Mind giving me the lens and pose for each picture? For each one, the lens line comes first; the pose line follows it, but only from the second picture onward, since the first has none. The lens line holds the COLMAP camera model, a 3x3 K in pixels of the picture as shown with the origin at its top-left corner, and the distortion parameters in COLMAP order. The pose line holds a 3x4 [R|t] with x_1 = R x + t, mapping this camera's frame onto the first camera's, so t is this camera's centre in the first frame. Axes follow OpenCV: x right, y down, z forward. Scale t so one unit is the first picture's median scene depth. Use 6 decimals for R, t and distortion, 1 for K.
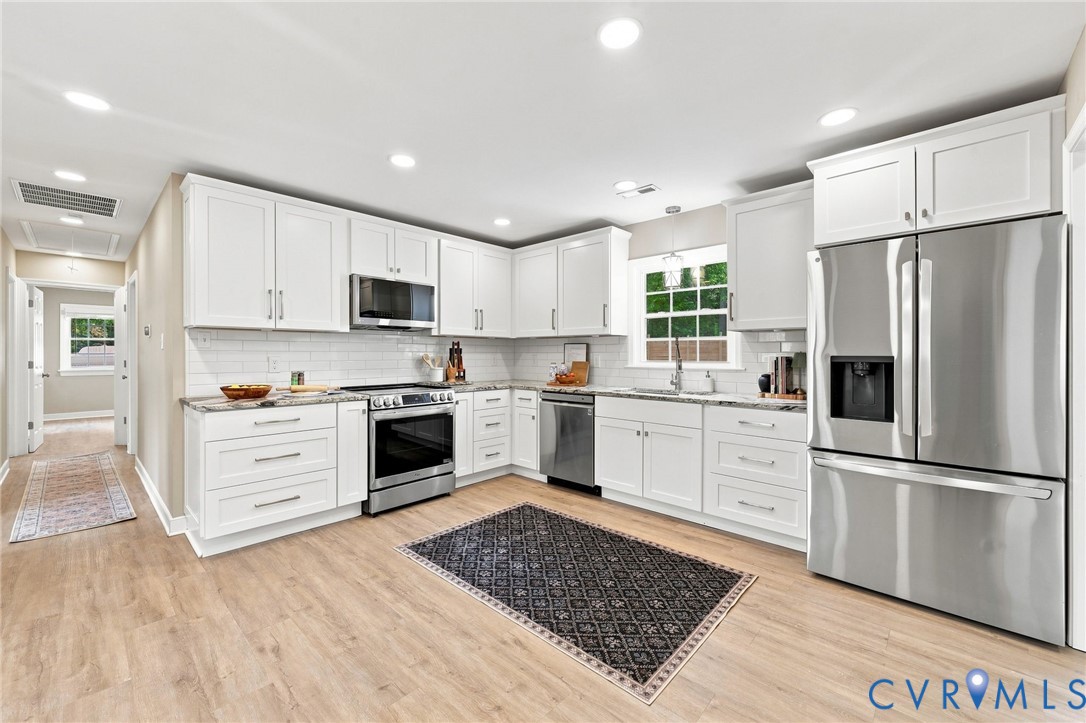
lens RADIAL K [[441.9, 0, 538.0], [0, 441.9, 356.4], [0, 0, 1]] dist [-0.002414, -0.000021]
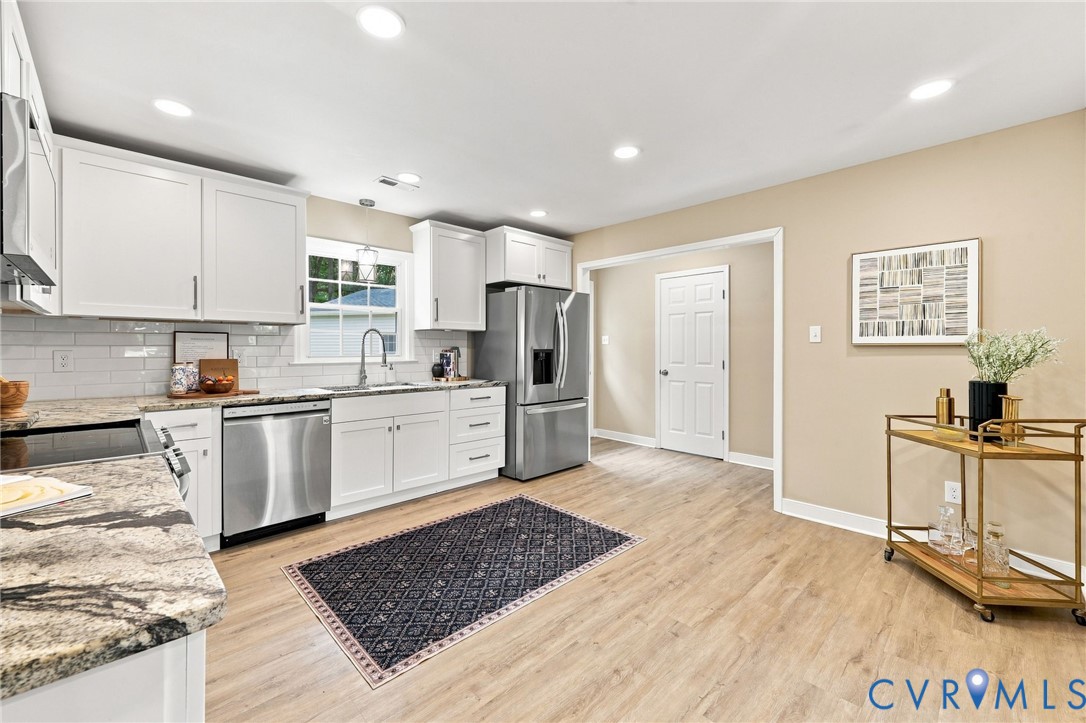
lens RADIAL K [[441.9, 0, 537.8], [0, 441.9, 352.7], [0, 0, 1]] dist [-0.002414, -0.000021]
pose [[0.039164, -0.011608, 0.999165, -0.768364], [0.004454, 0.999925, 0.011442, -0.005250], [-0.999223, 0.004002, 0.039213, 0.662943]]
